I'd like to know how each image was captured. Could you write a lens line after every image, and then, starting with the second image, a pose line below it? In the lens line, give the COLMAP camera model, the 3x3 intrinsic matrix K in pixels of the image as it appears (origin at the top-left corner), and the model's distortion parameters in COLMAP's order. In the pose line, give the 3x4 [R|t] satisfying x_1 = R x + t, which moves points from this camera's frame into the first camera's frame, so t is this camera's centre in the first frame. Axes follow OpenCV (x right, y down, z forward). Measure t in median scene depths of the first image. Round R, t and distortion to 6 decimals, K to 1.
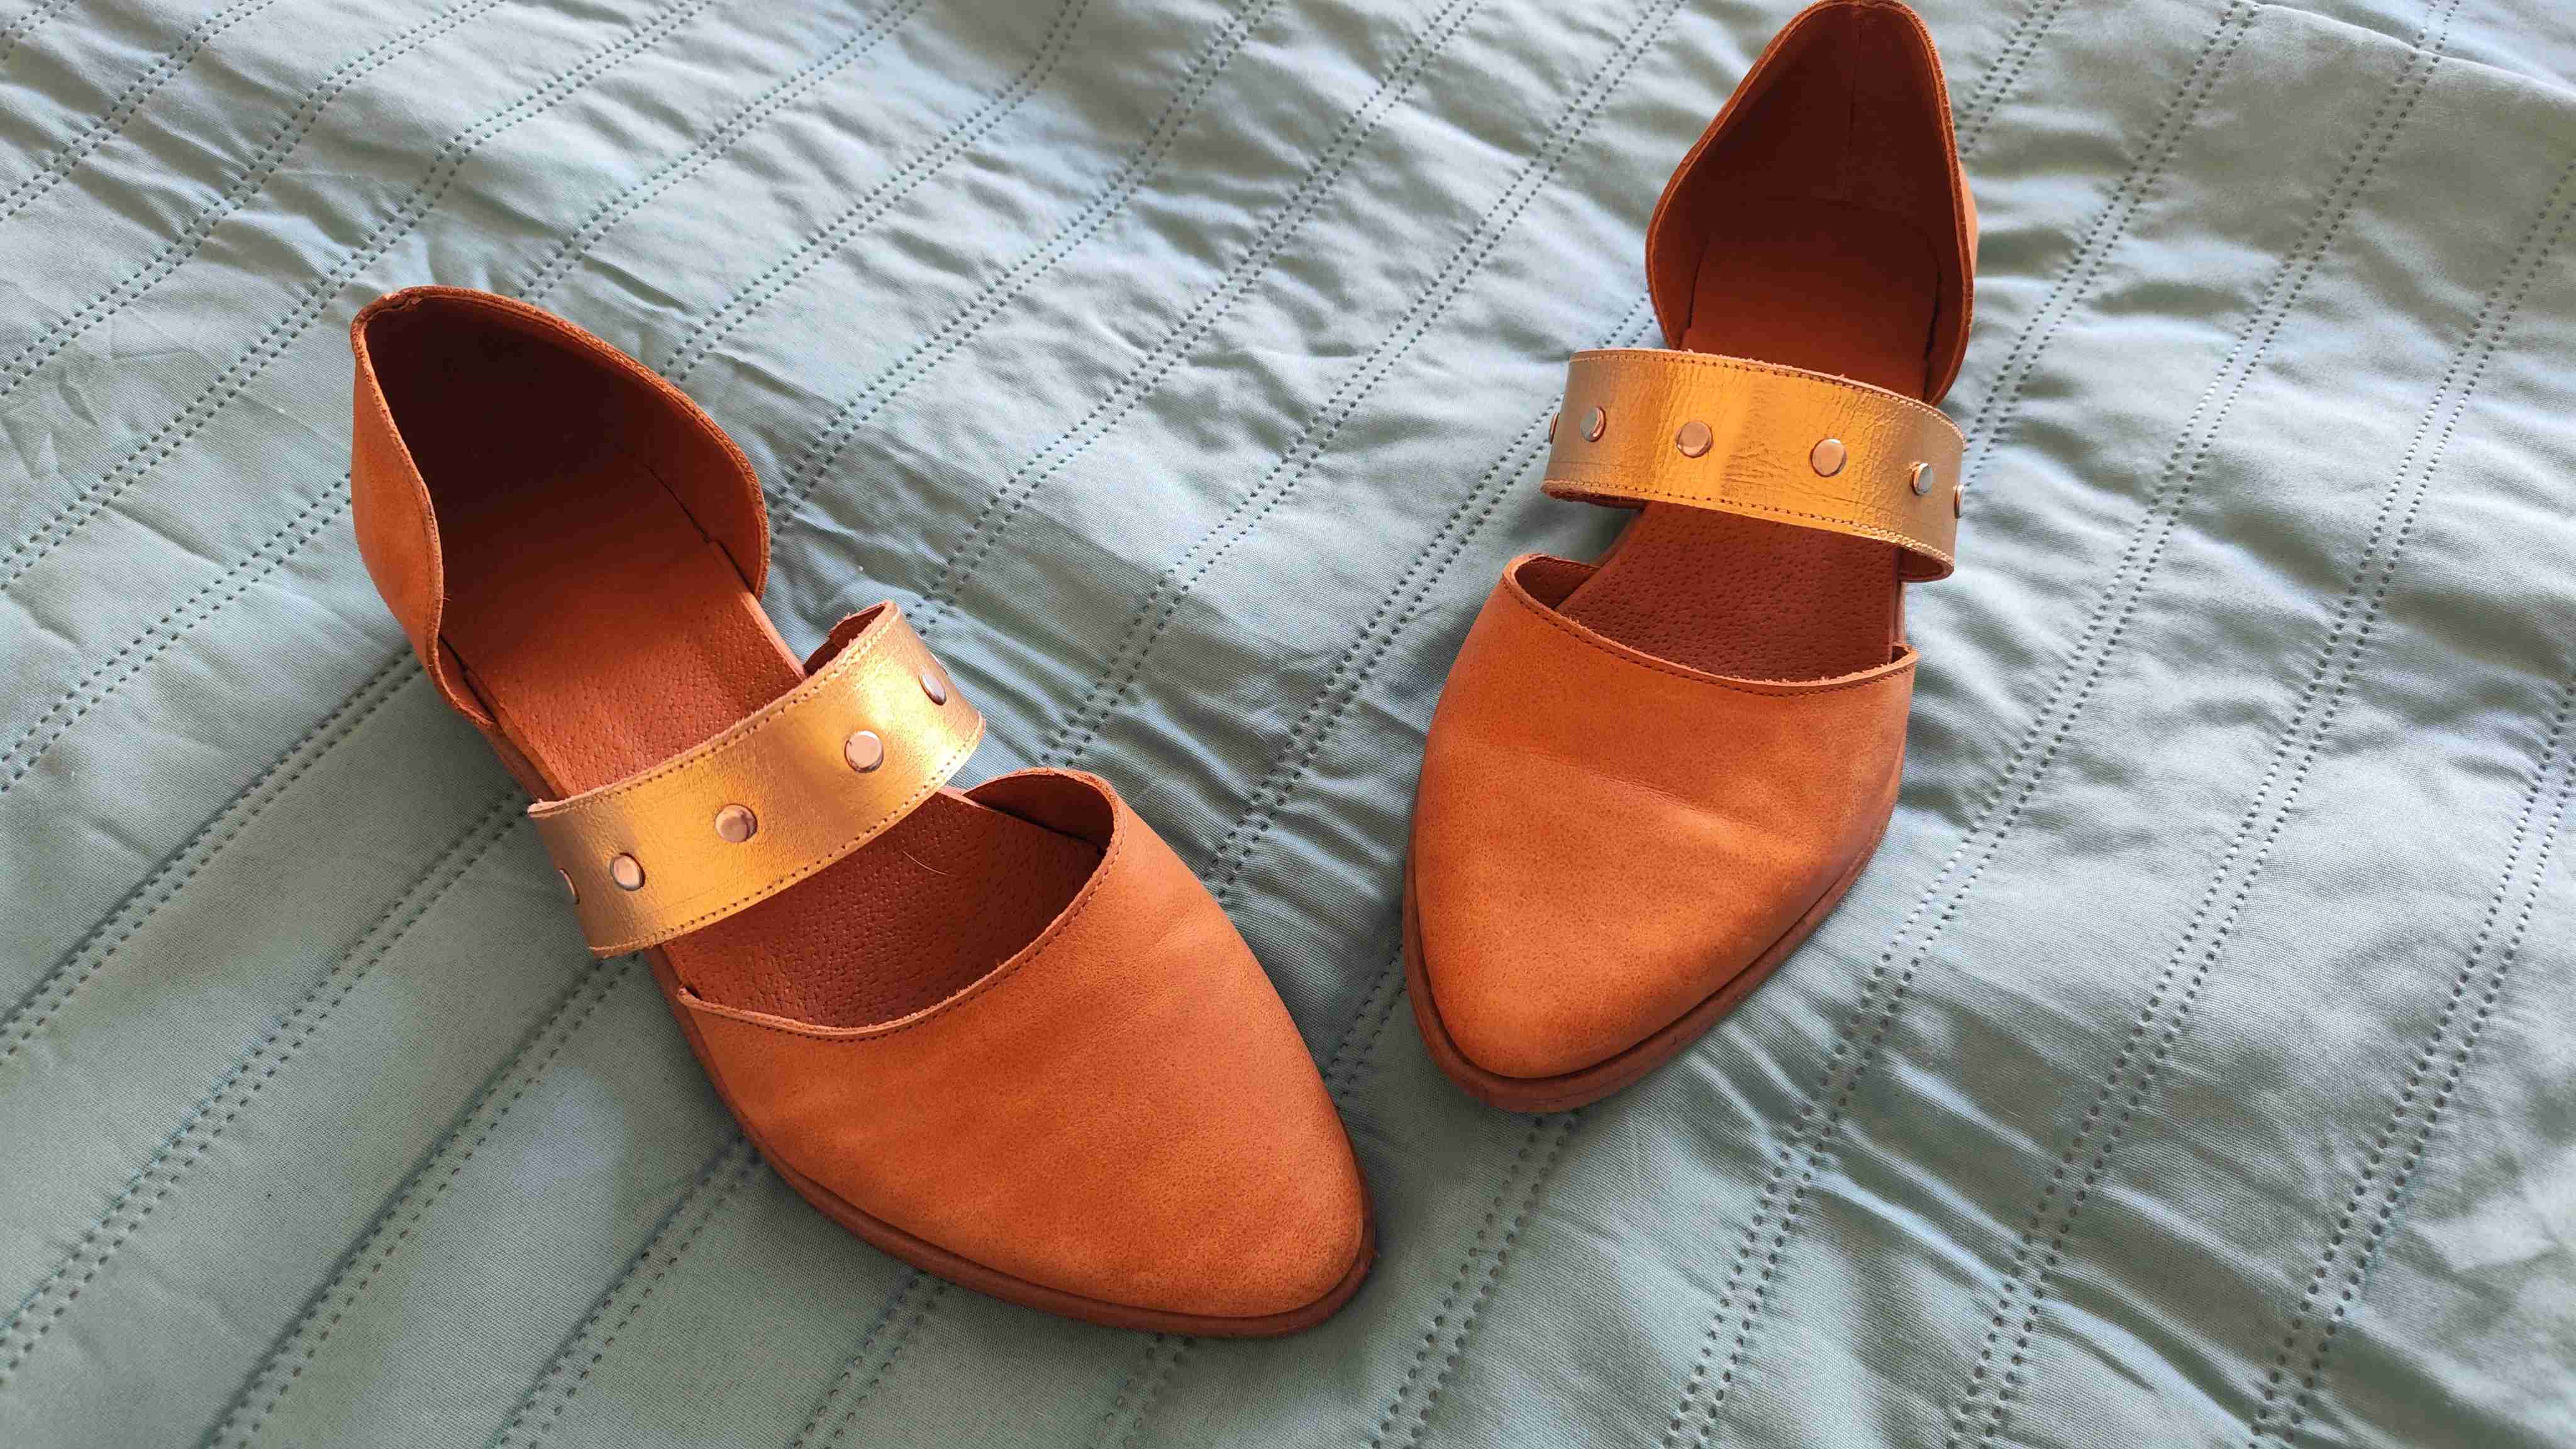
lens RADIAL K [[1785.6, 0, 1288.0], [0, 1785.6, 724.5], [0, 0, 1]] dist [0.024313, -0.005077]
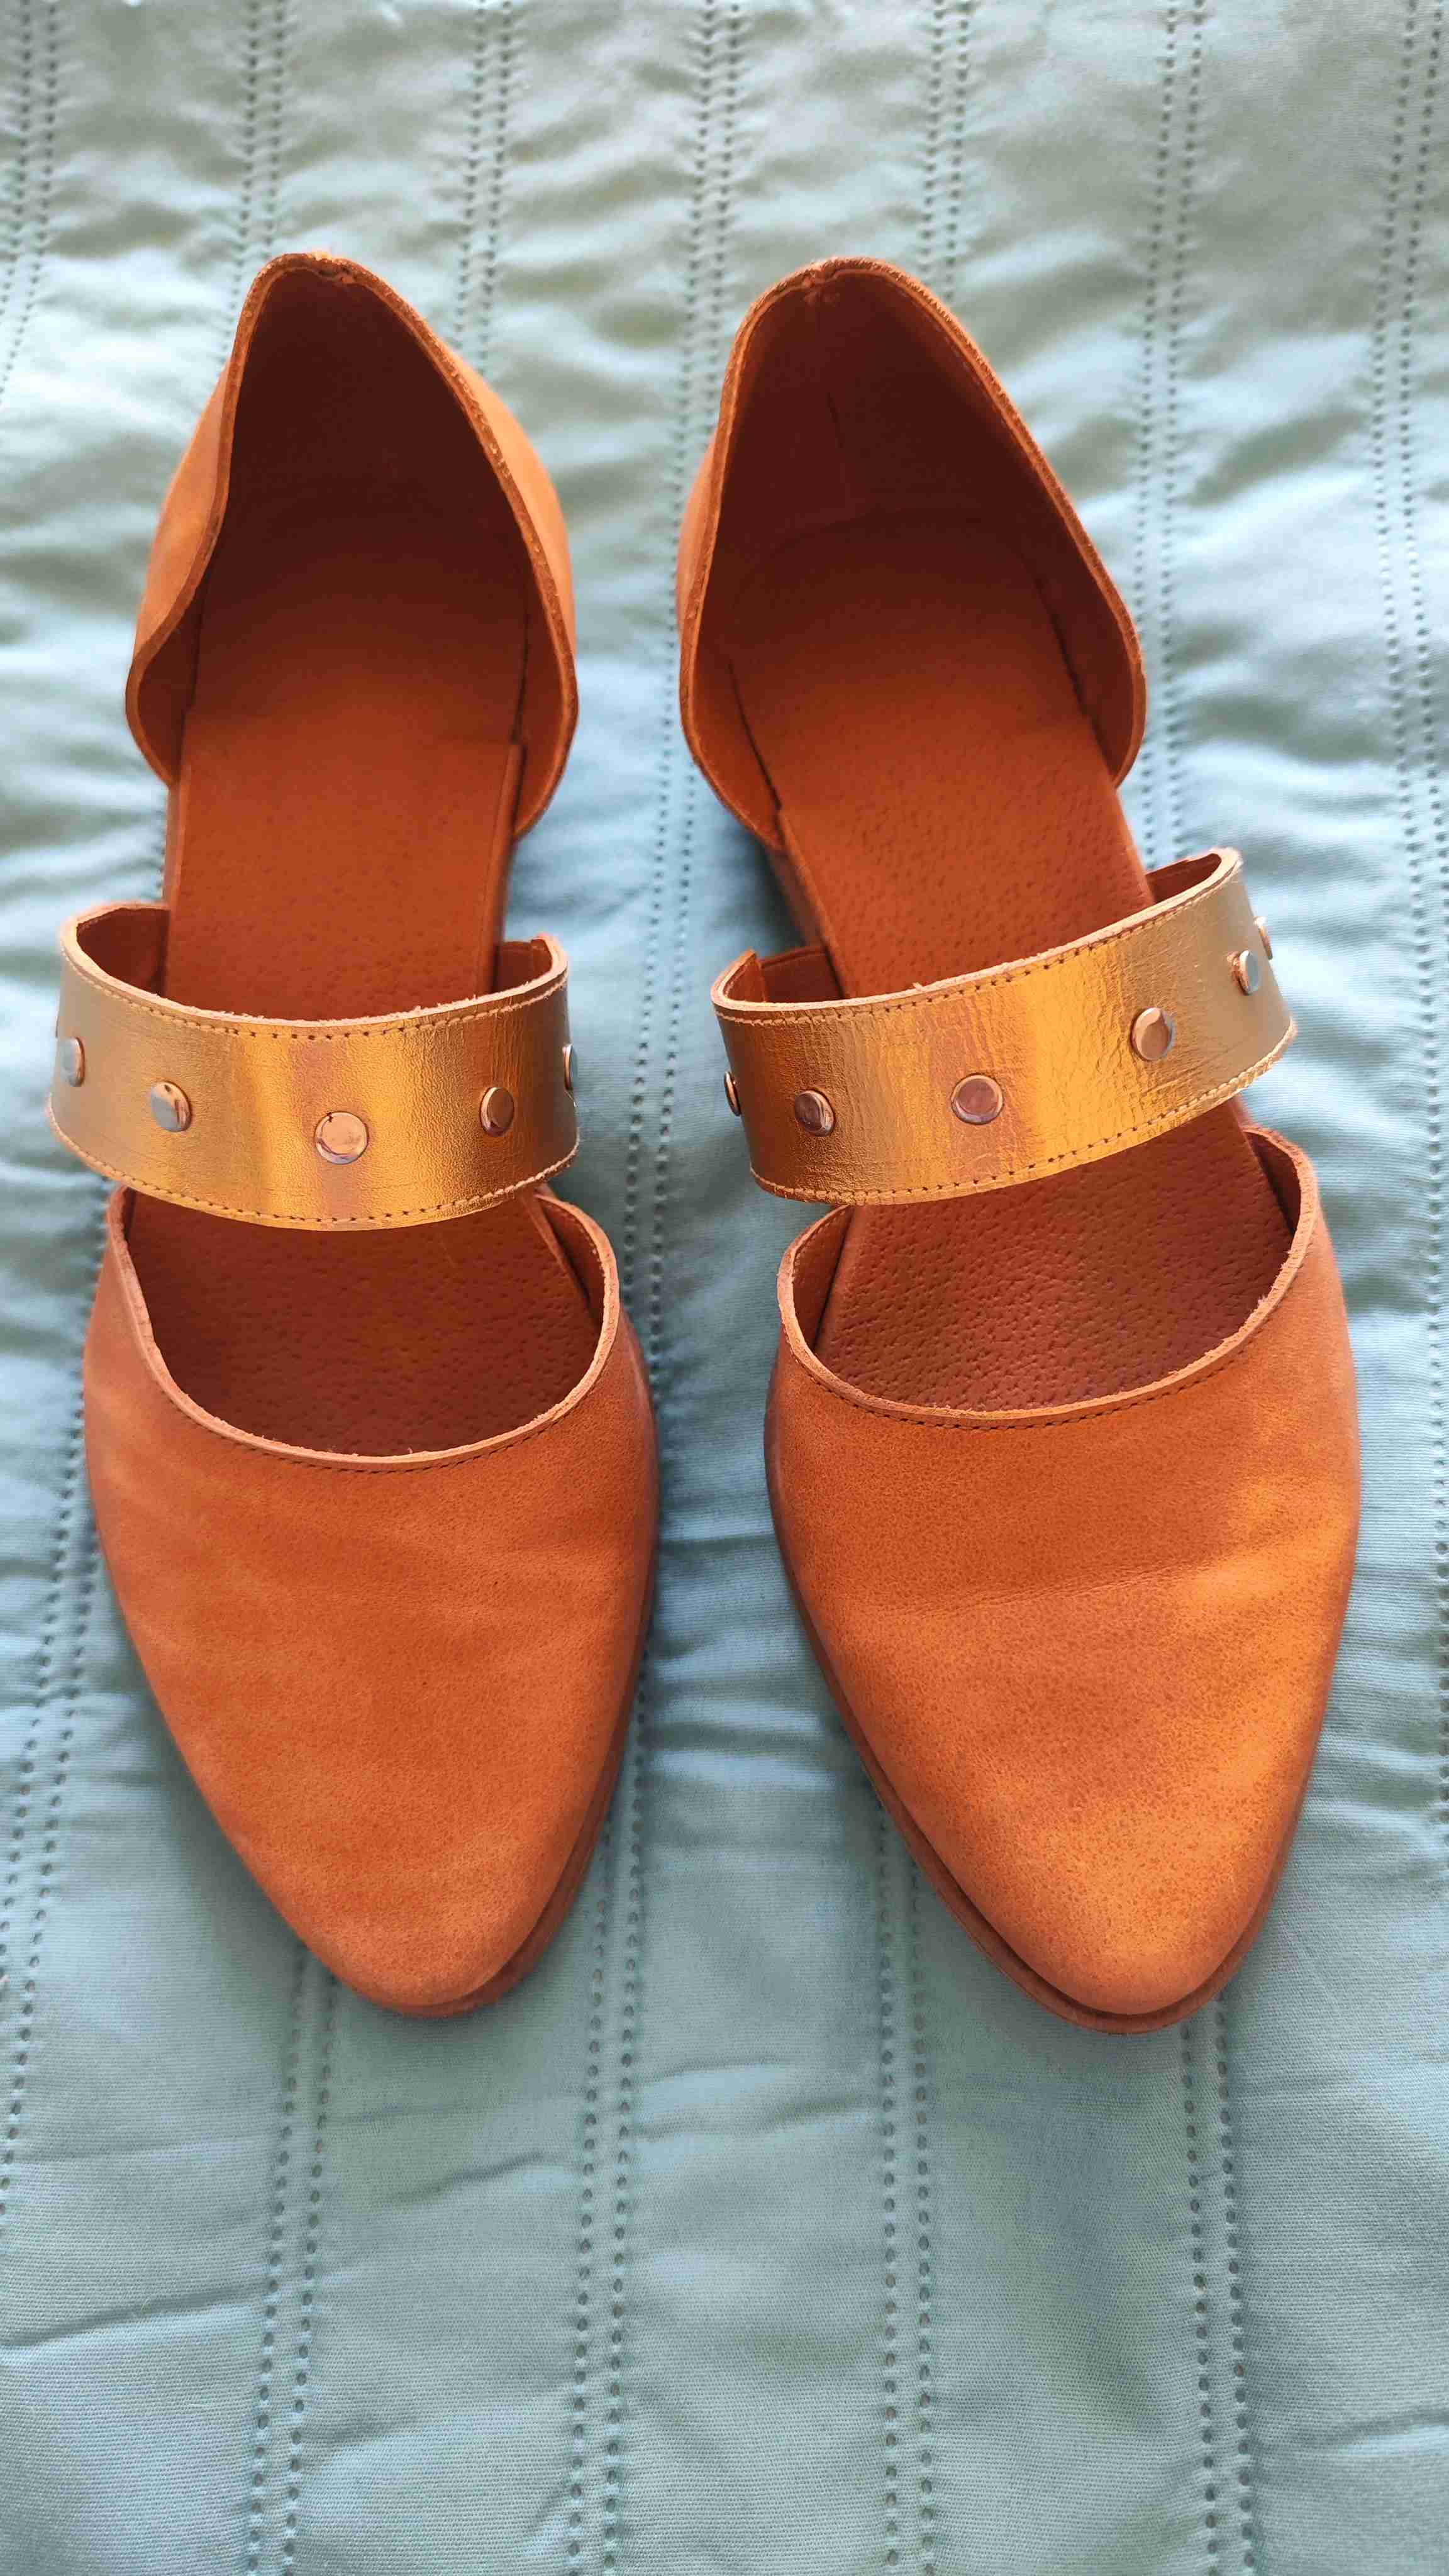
lens RADIAL K [[1785.6, 0, 724.5], [0, 1785.6, 1288.0], [0, 0, 1]] dist [0.024313, -0.005077]
pose [[0.858585, -0.494255, 0.136174, 0.010225], [0.446431, 0.851385, 0.275397, -0.270997], [-0.252053, -0.175660, 0.951637, 0.292481]]
